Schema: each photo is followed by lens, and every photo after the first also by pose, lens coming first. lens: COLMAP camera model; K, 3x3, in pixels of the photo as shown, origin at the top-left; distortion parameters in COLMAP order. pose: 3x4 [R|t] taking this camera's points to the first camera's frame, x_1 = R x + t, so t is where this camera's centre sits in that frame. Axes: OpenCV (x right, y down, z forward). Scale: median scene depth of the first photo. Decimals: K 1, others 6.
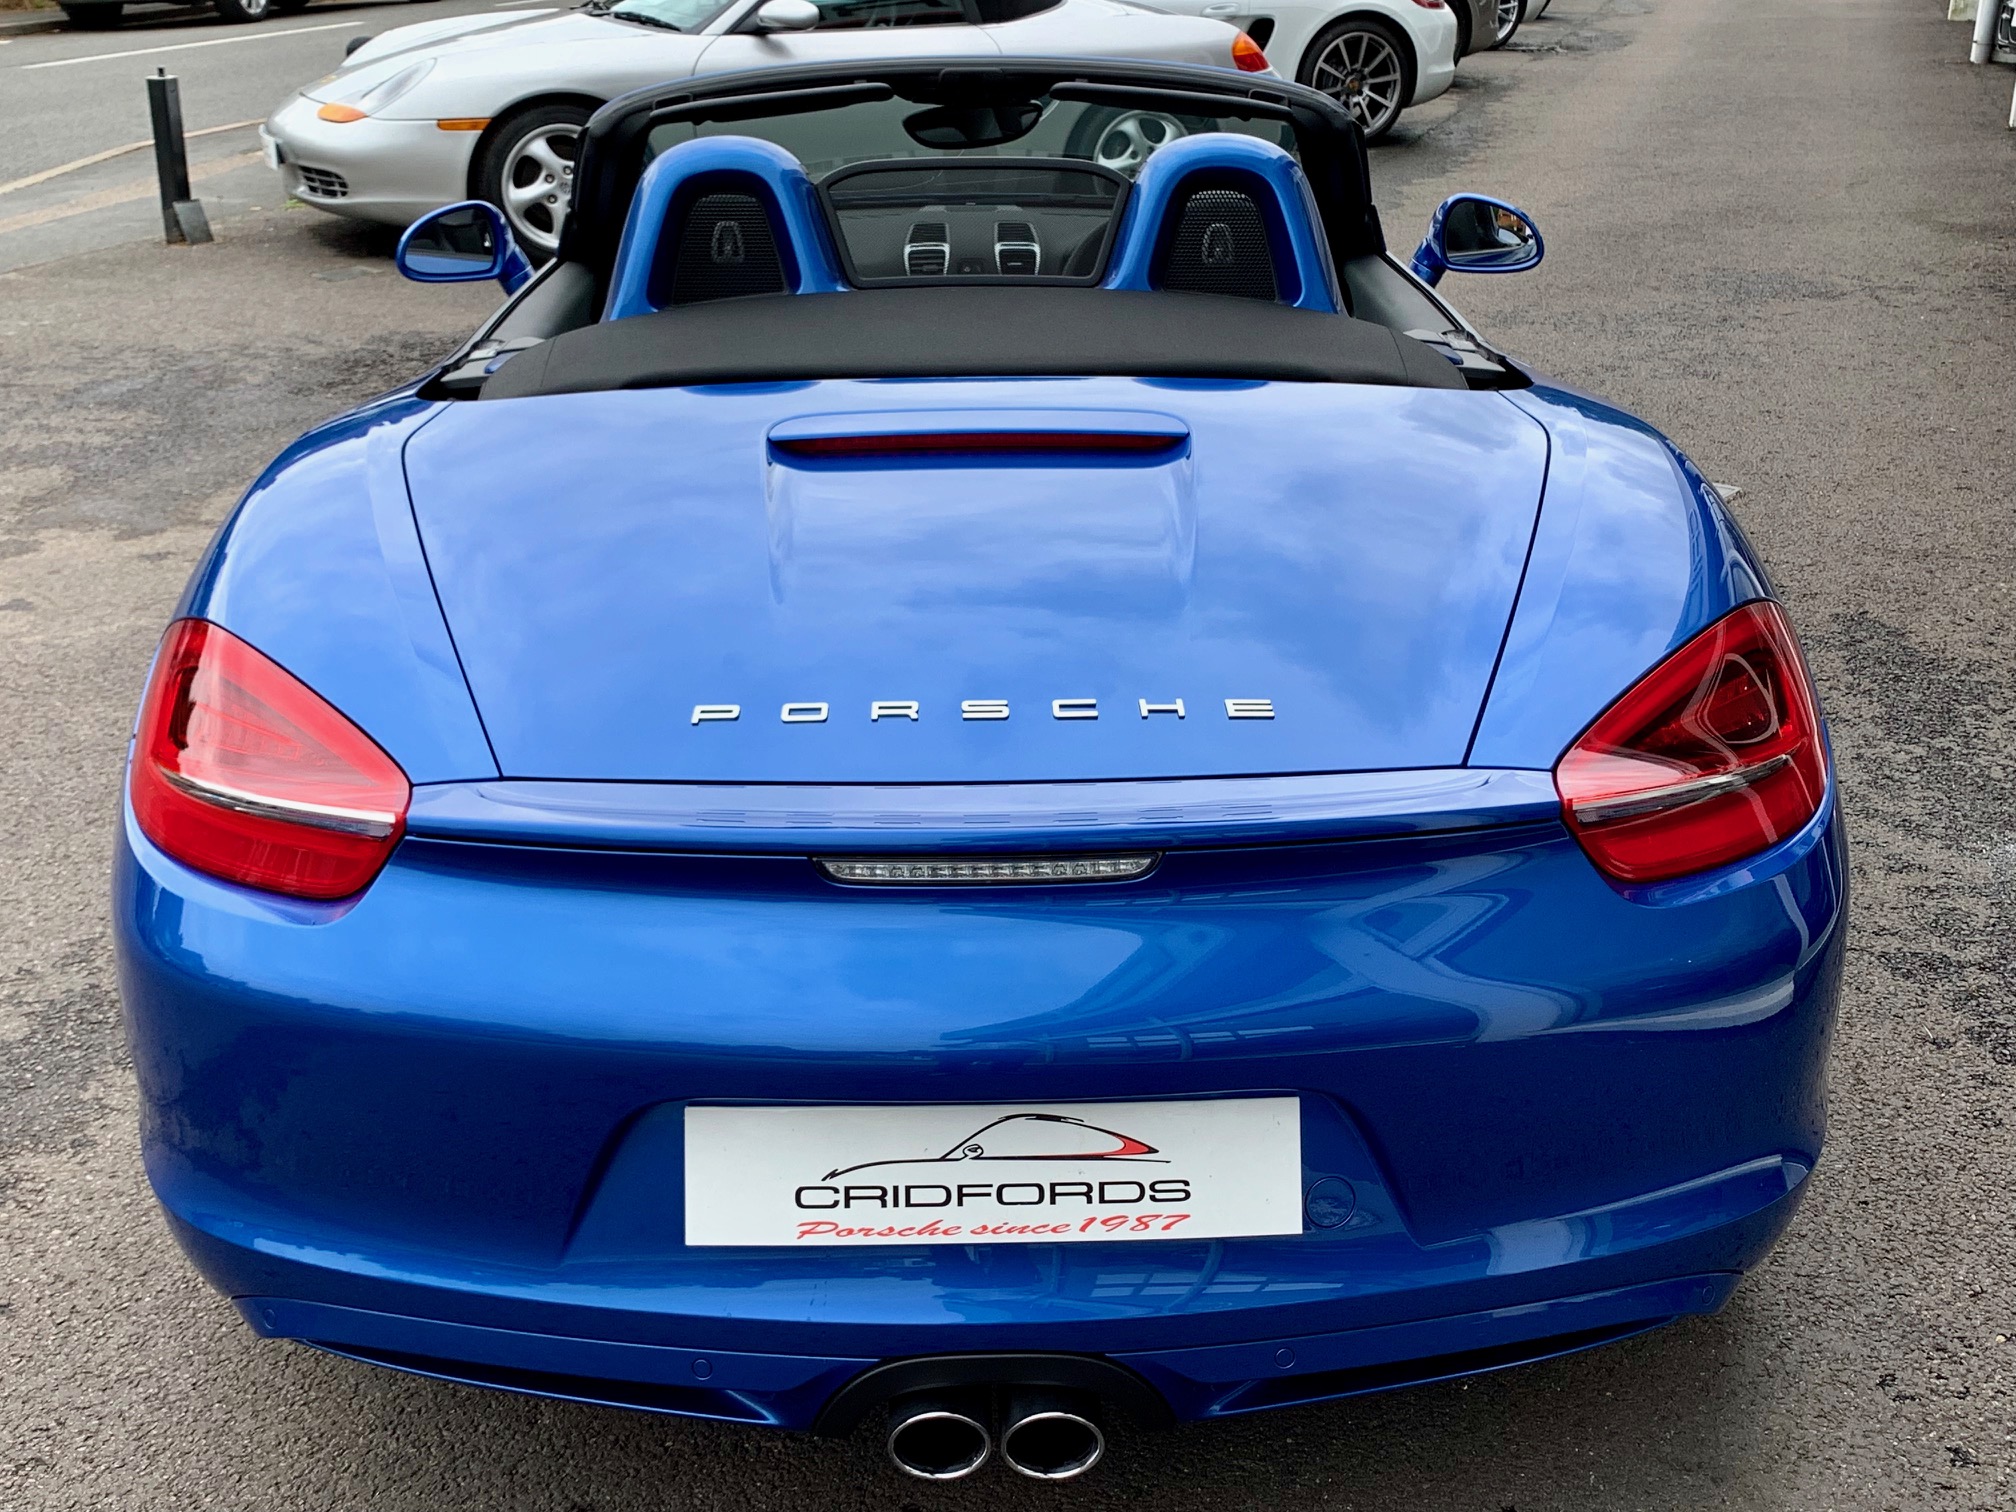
lens RADIAL K [[2290.7, 0, 1008.0], [0, 2290.7, 756.0], [0, 0, 1]] dist [0.062615, -0.174421]
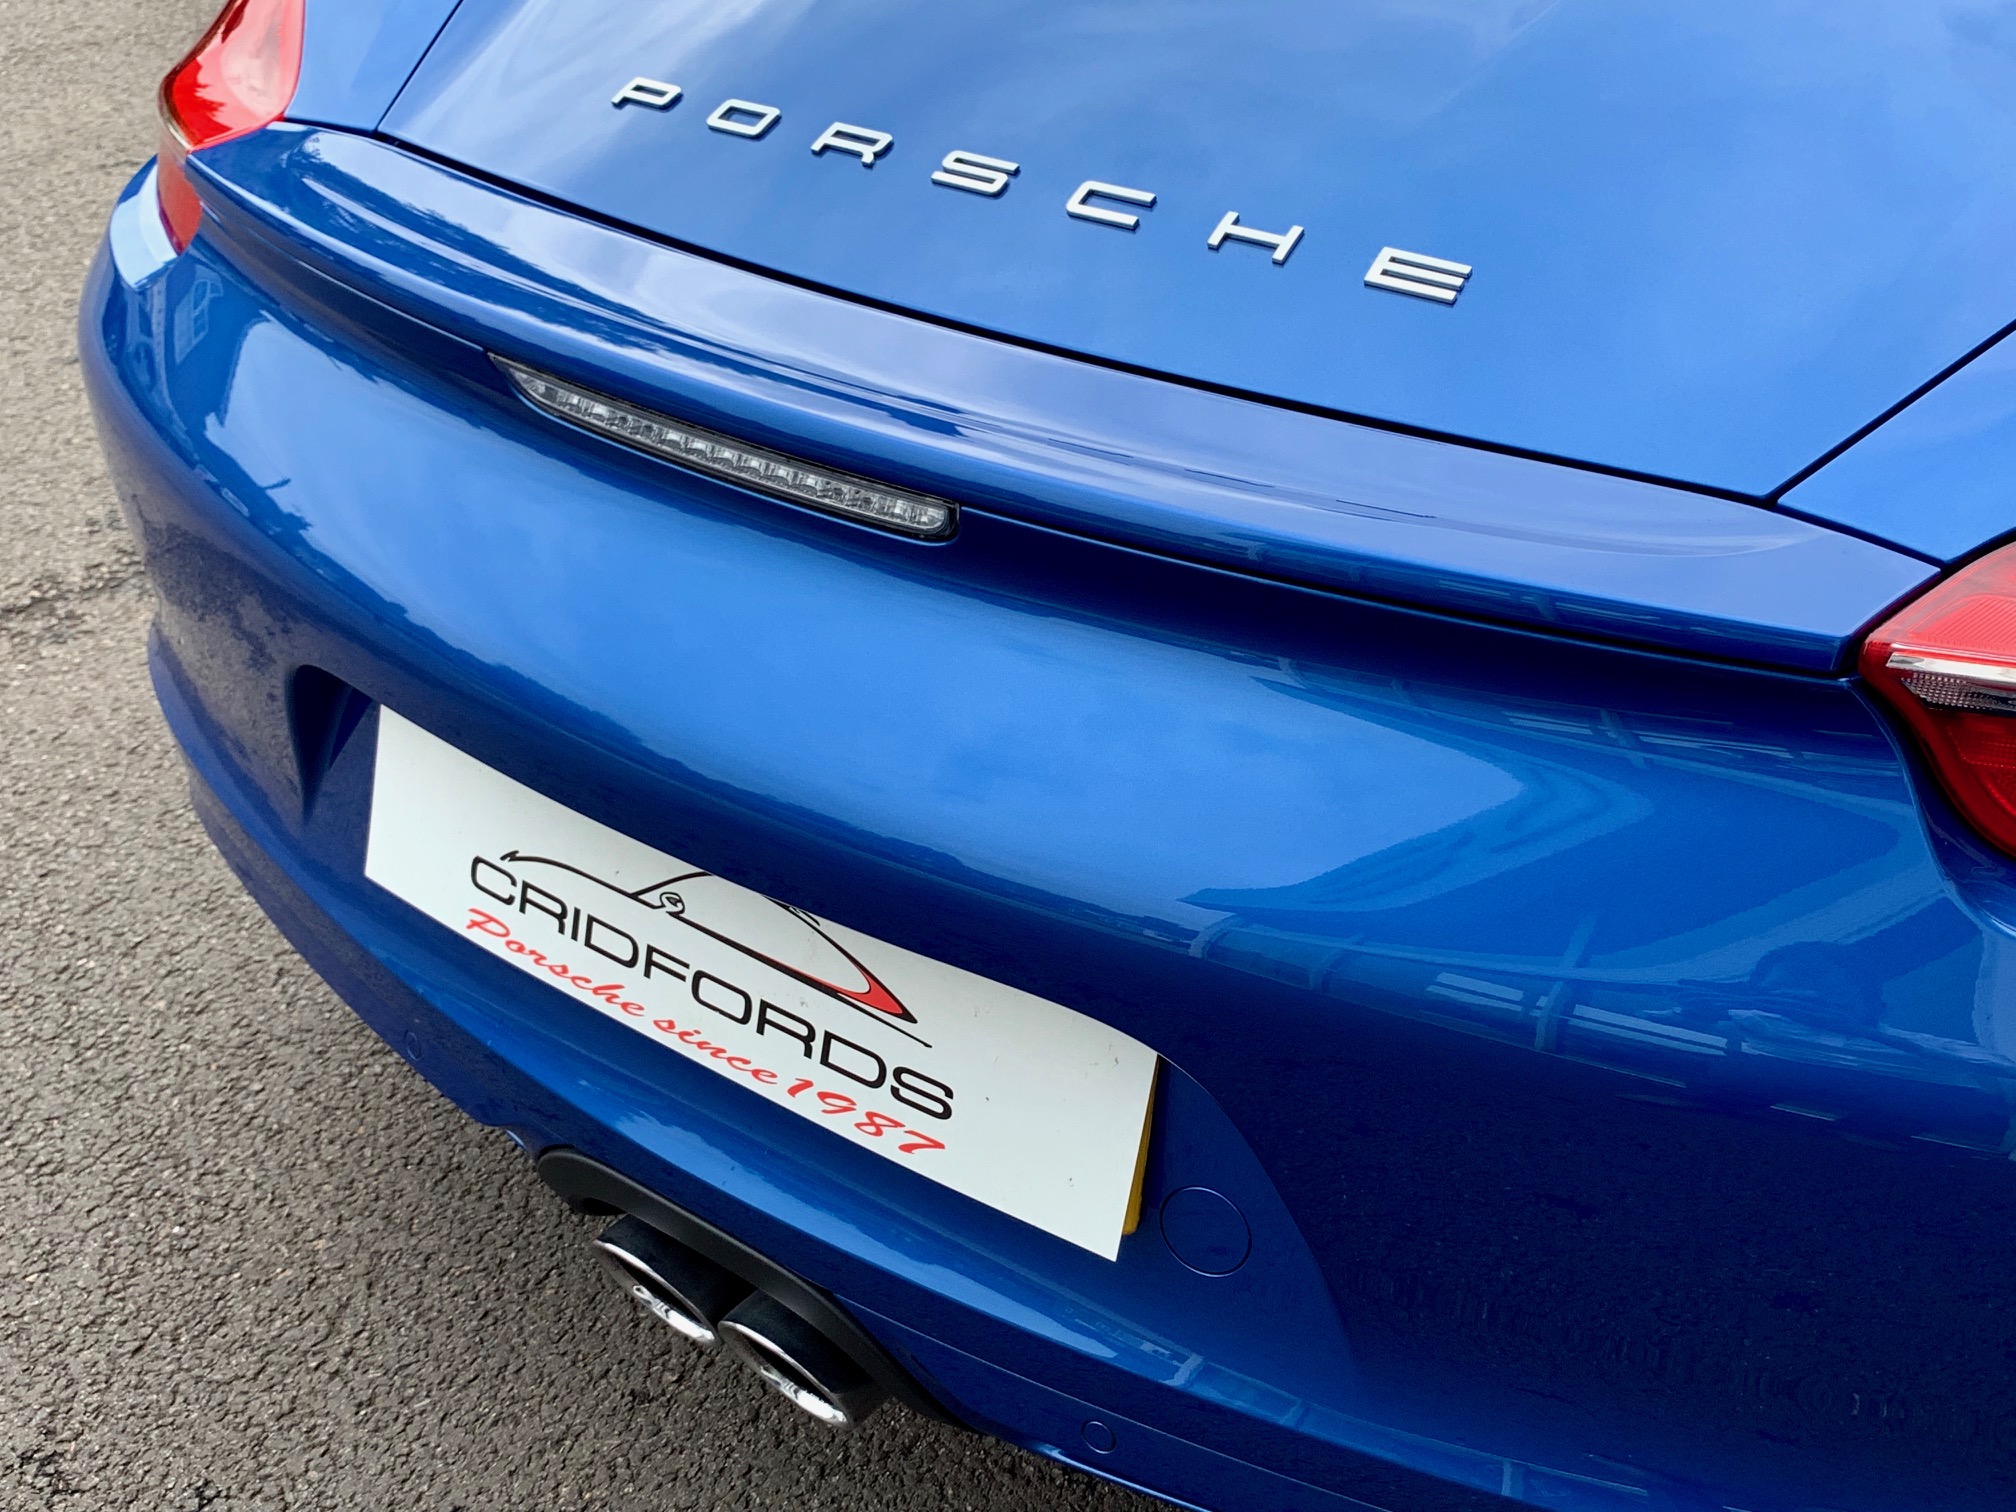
lens RADIAL K [[2290.7, 0, 1008.0], [0, 2290.7, 756.0], [0, 0, 1]] dist [0.062615, -0.174421]
pose [[0.786067, 0.327781, -0.524078, 0.353972], [-0.187503, 0.934321, 0.303129, -0.061748], [0.589017, -0.140013, 0.795899, 0.576558]]
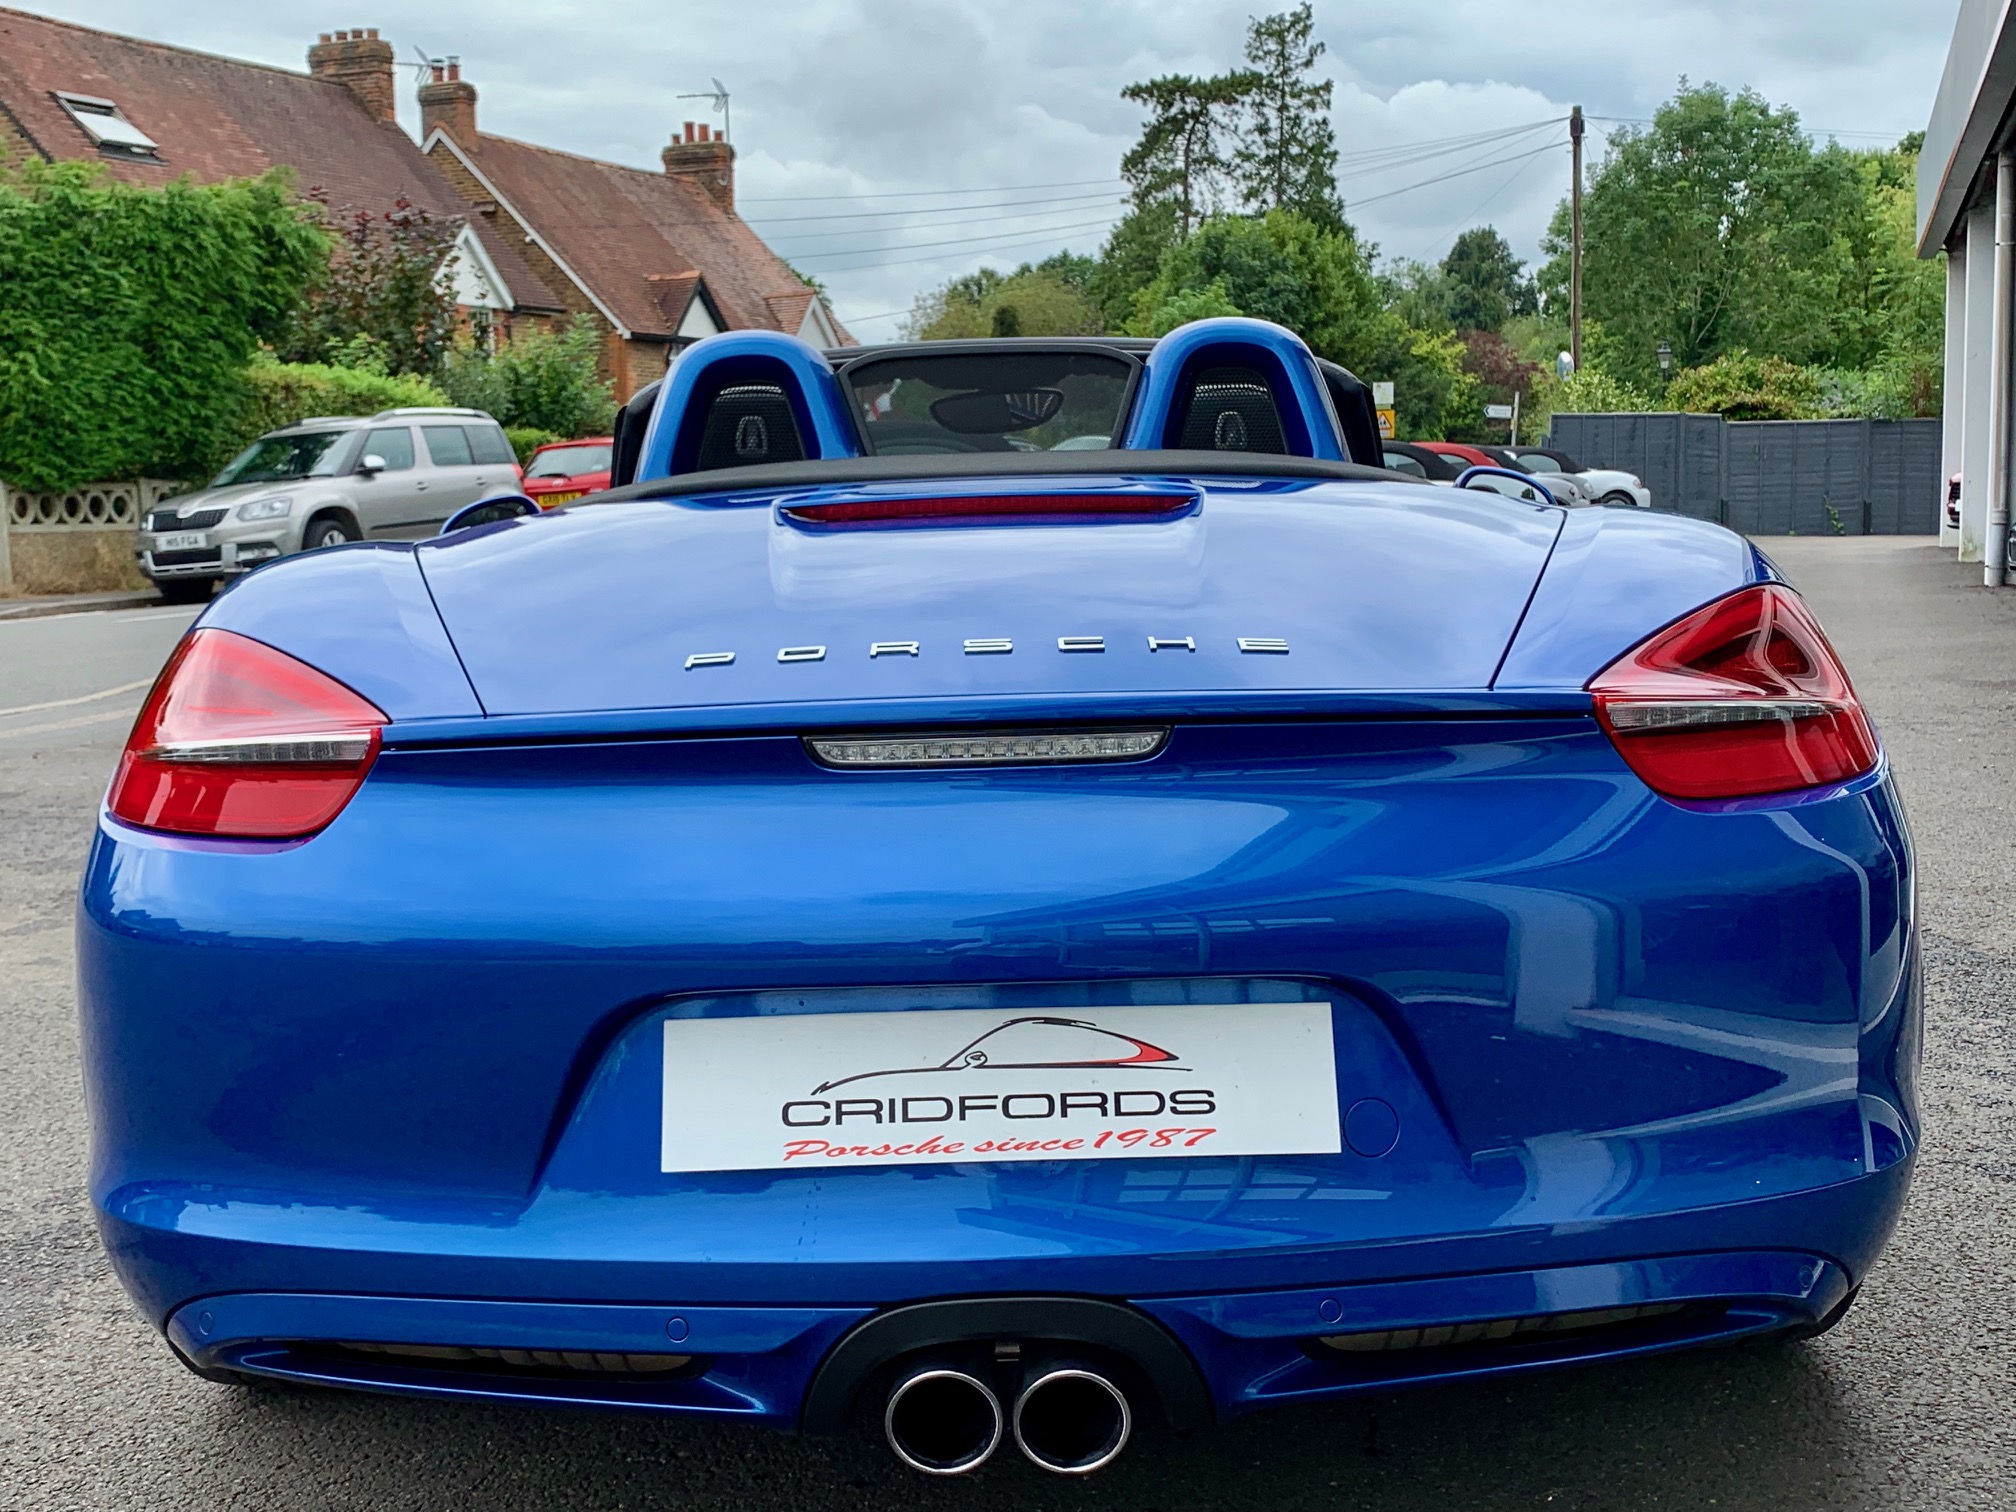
lens RADIAL K [[2282.1, 0, 1008.0], [0, 2282.1, 756.0], [0, 0, 1]] dist [0.098070, -0.219920]
pose [[0.999580, -0.019156, -0.021756, 0.019699], [0.013229, 0.969265, -0.245662, 0.278201], [0.025793, 0.245271, 0.969111, 0.083680]]
